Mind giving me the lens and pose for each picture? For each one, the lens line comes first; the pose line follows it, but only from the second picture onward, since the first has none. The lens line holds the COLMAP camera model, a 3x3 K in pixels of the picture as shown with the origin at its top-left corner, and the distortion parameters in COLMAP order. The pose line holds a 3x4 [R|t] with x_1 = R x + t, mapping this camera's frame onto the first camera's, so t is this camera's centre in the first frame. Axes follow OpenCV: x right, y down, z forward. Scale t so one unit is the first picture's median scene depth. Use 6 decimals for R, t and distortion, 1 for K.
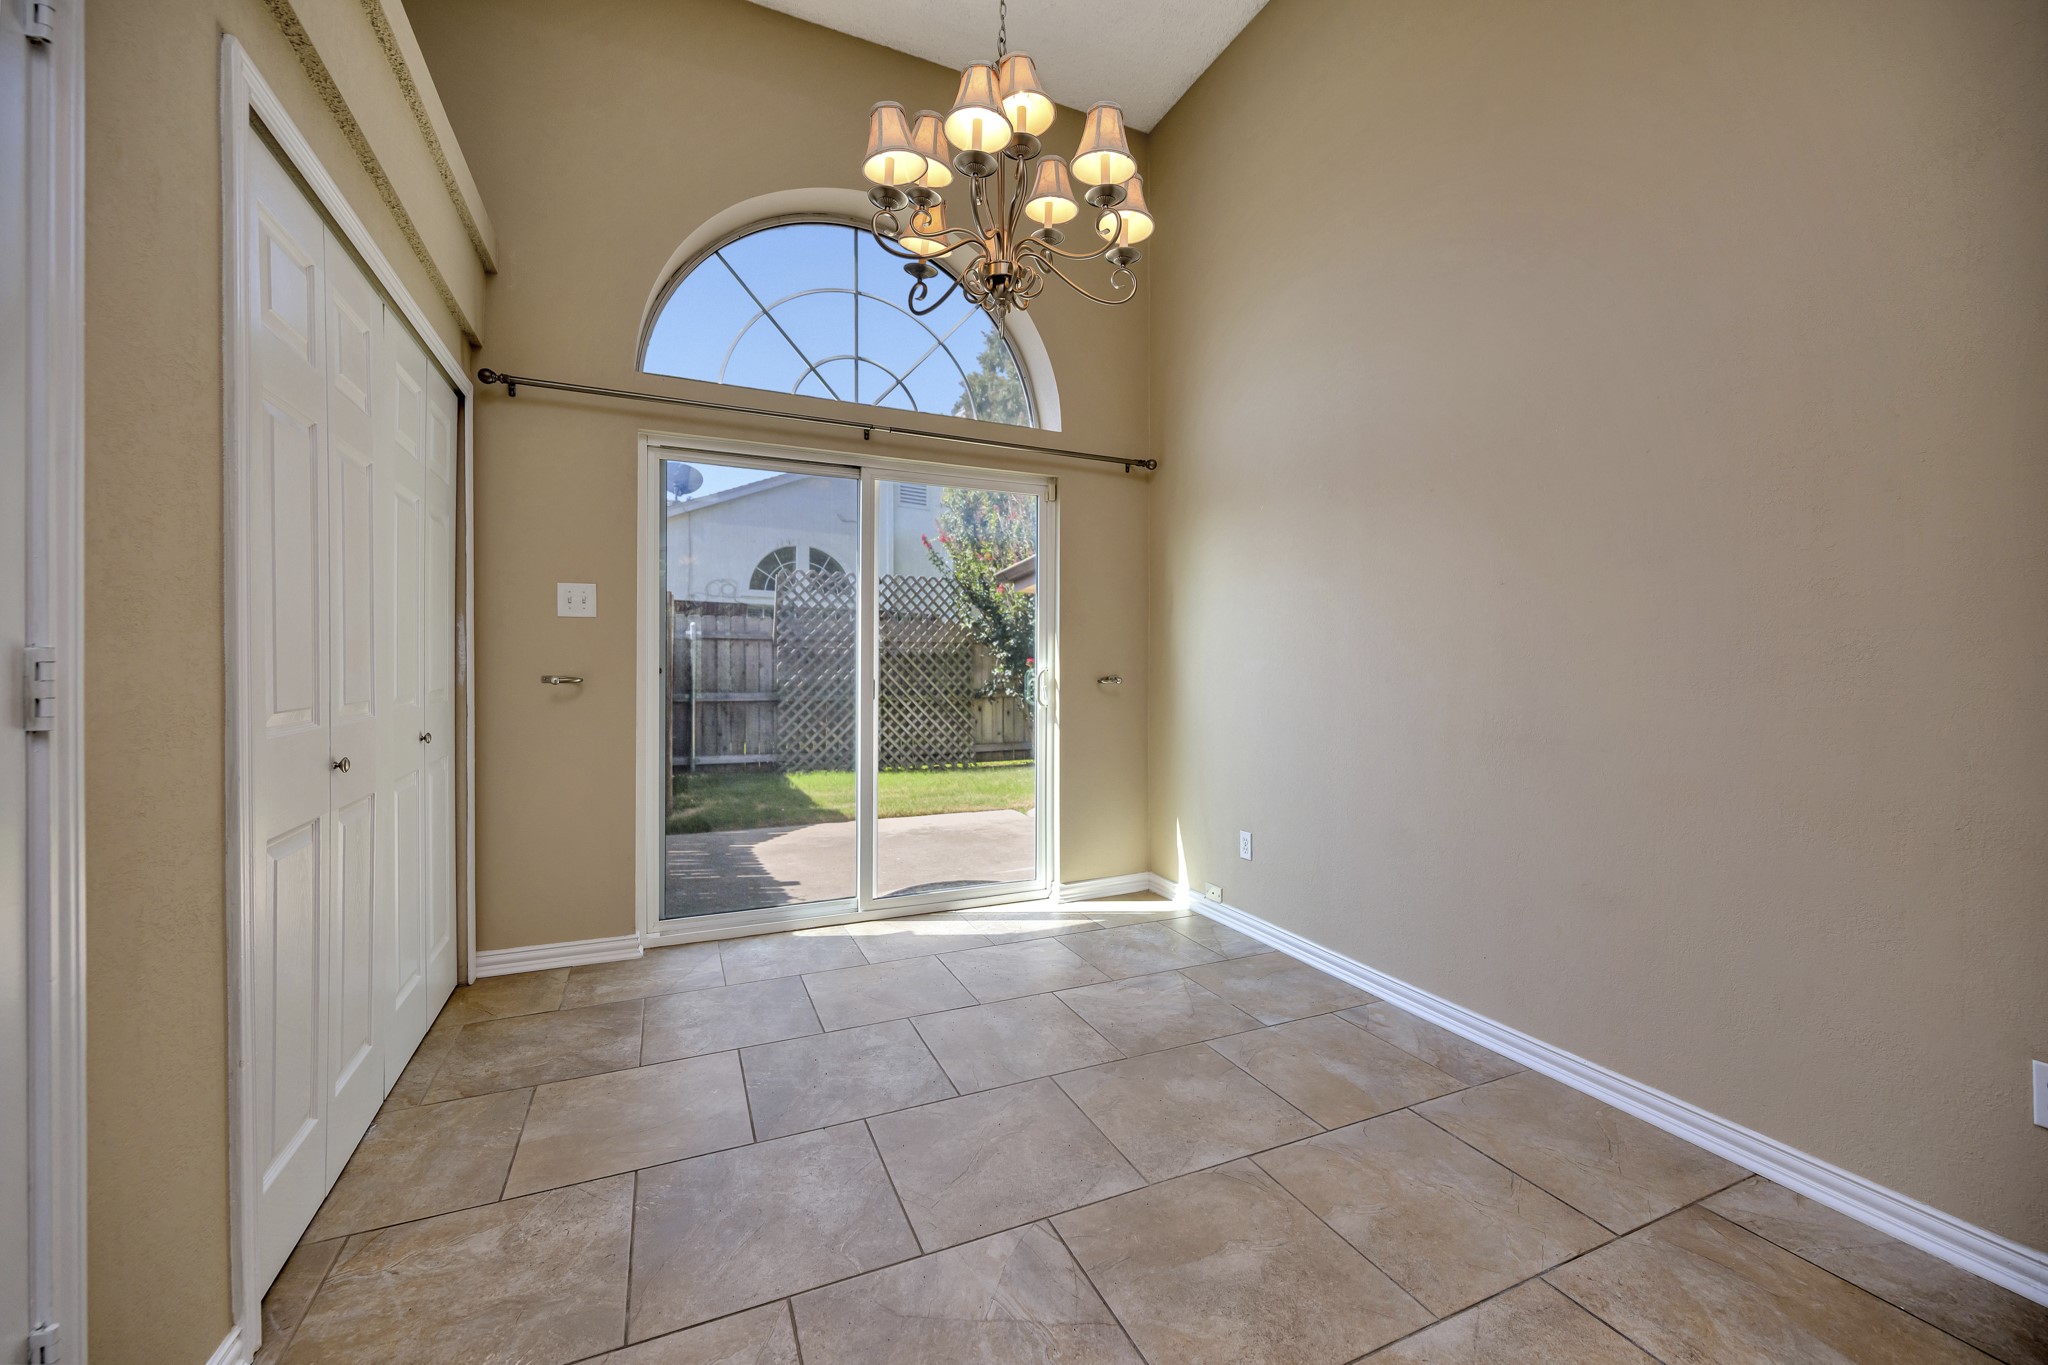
lens RADIAL K [[807.6, 0, 1026.4], [0, 807.6, 671.5], [0, 0, 1]] dist [-0.001966, 0.001281]
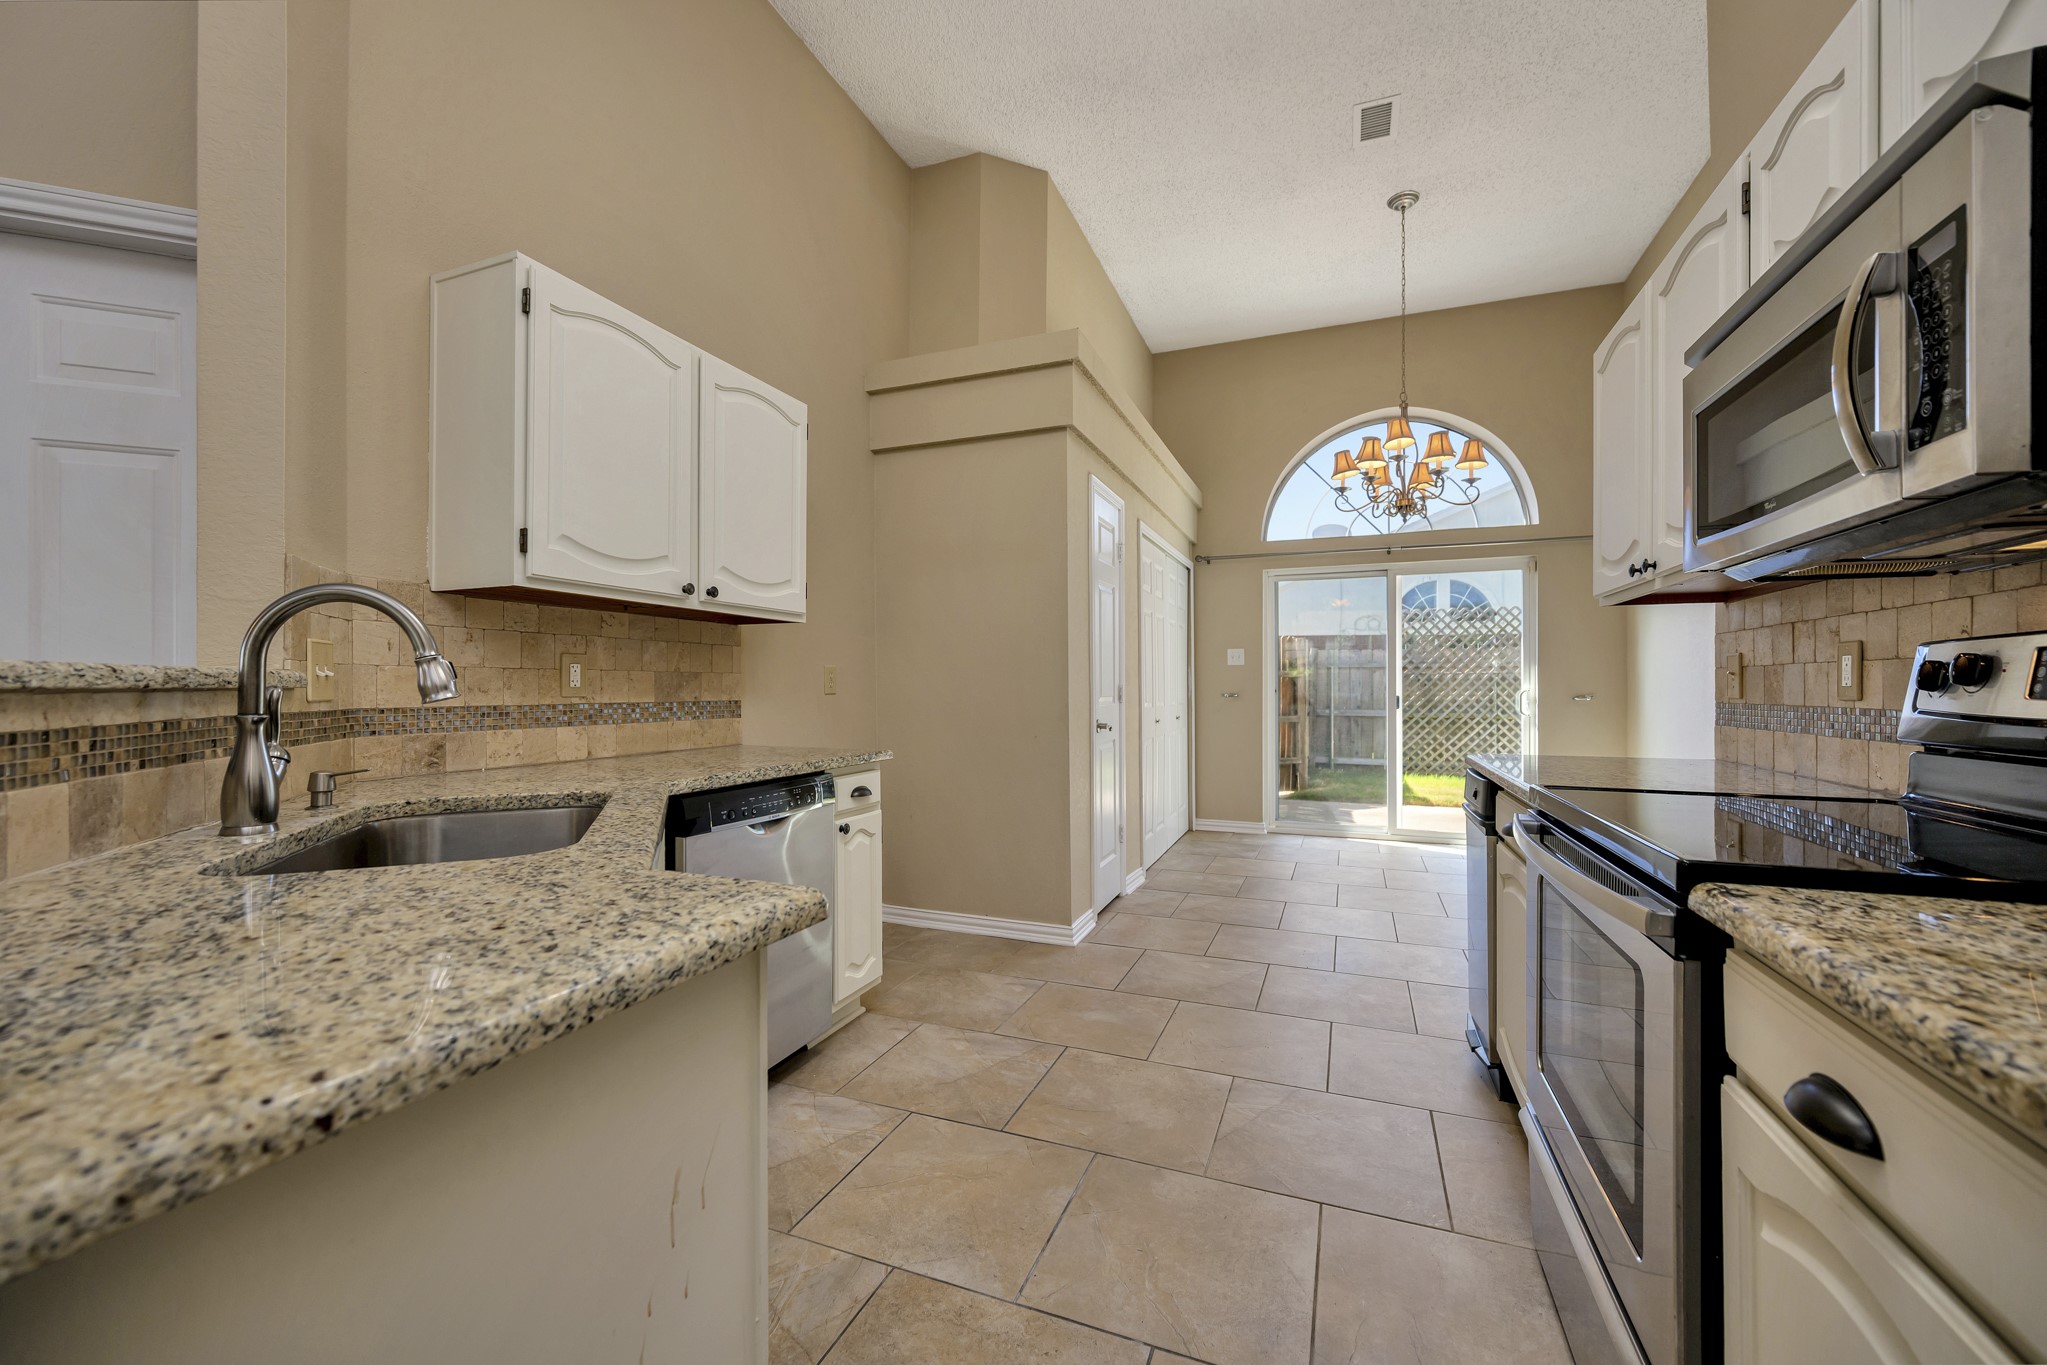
lens RADIAL K [[807.2, 0, 1025.4], [0, 807.2, 687.3], [0, 0, 1]] dist [-0.001966, 0.001281]
pose [[0.694356, -0.005867, -0.719608, 0.184226], [-0.001254, 0.999955, -0.009362, 0.003345], [0.719630, 0.007403, 0.694318, -0.273379]]
